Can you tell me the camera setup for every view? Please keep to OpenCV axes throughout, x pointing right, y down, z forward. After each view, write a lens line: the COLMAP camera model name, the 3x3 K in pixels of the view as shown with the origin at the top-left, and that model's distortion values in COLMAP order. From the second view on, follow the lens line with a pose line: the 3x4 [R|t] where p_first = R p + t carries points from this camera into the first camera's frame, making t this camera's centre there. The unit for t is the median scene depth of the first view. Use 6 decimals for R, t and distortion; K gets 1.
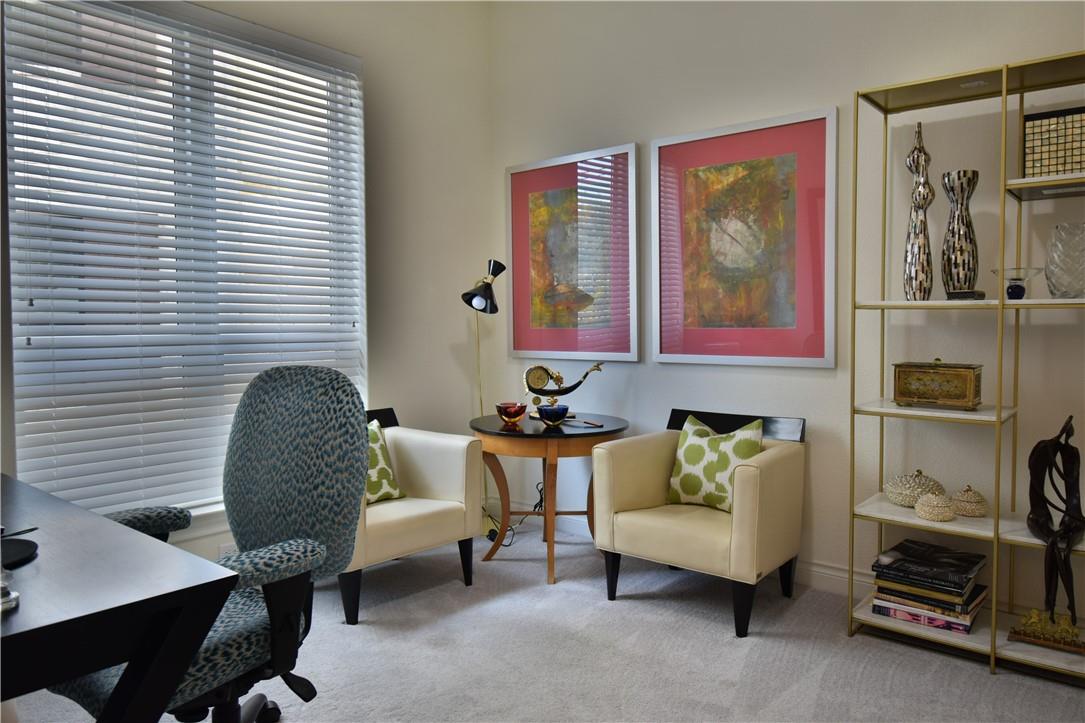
lens RADIAL K [[737.5, 0, 546.8], [0, 737.5, 356.7], [0, 0, 1]] dist [-0.008593, -0.005098]
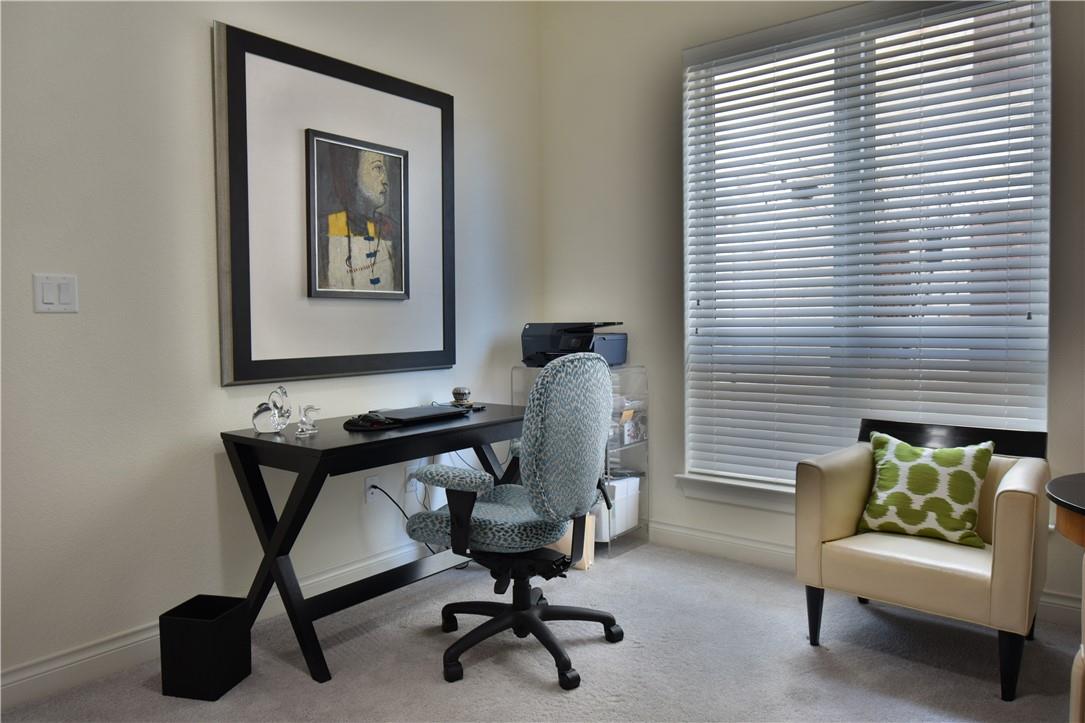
lens RADIAL K [[737.5, 0, 546.8], [0, 737.5, 356.7], [0, 0, 1]] dist [-0.008593, -0.005098]
pose [[0.028491, 0.055188, -0.998069, 0.578512], [-0.038018, 0.997812, 0.054089, -0.030055], [0.998871, 0.036404, 0.030527, 0.577711]]
